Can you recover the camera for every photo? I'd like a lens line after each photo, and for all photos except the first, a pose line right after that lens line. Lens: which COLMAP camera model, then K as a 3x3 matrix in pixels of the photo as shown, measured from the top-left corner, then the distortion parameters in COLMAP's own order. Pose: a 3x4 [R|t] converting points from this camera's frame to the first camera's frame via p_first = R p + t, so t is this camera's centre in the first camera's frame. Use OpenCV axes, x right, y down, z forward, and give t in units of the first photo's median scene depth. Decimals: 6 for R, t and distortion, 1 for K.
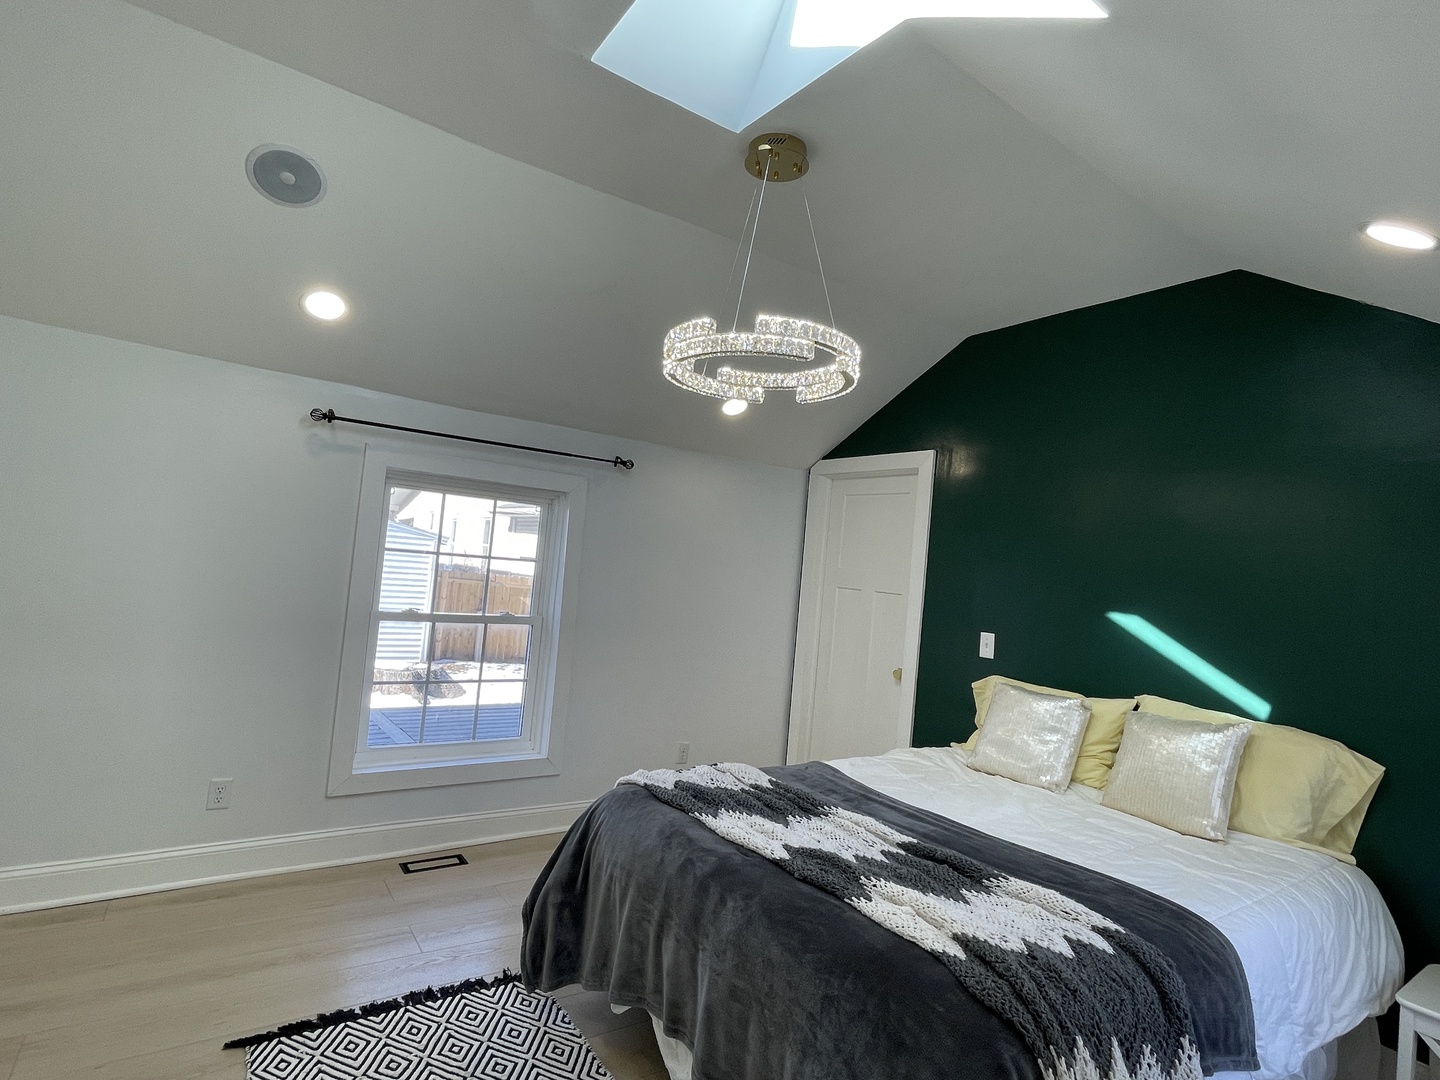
lens RADIAL K [[750.0, 0, 720.0], [0, 750.0, 540.0], [0, 0, 1]] dist [0.001395, -0.001938]
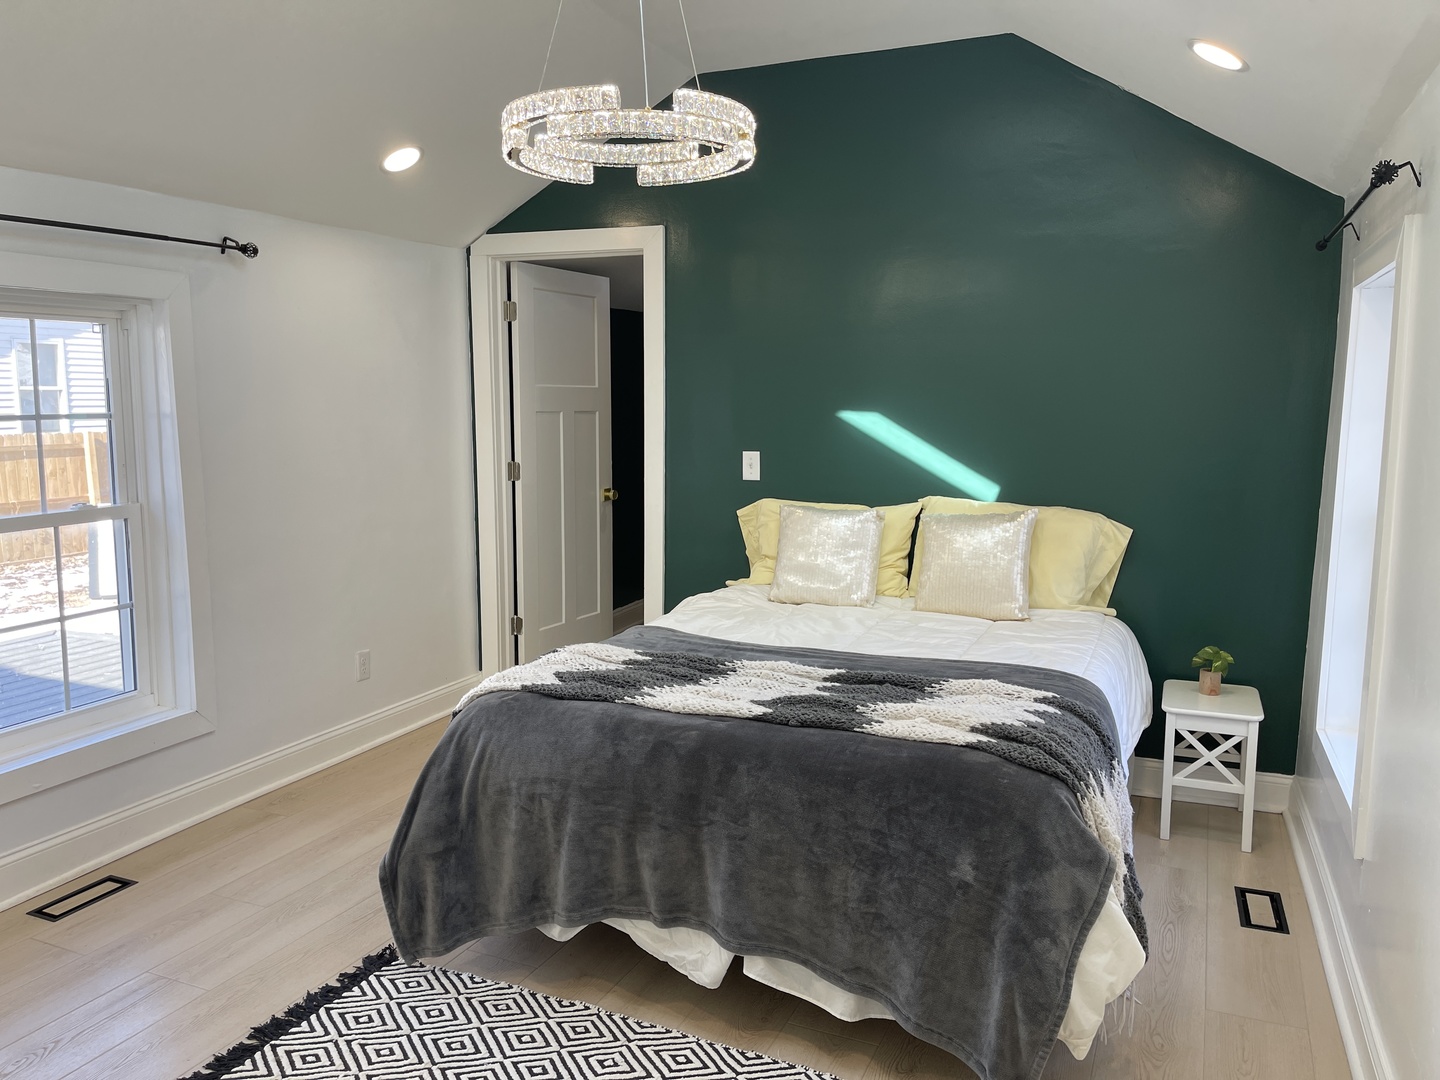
lens RADIAL K [[1099.9, 0, 716.3], [0, 1099.9, 539.3], [0, 0, 1]] dist [0.127109, -0.188105]
pose [[0.844321, -0.152144, 0.513785, -0.484365], [0.048419, 0.976583, 0.209623, -0.063401], [-0.533646, -0.152112, 0.831916, -0.070176]]
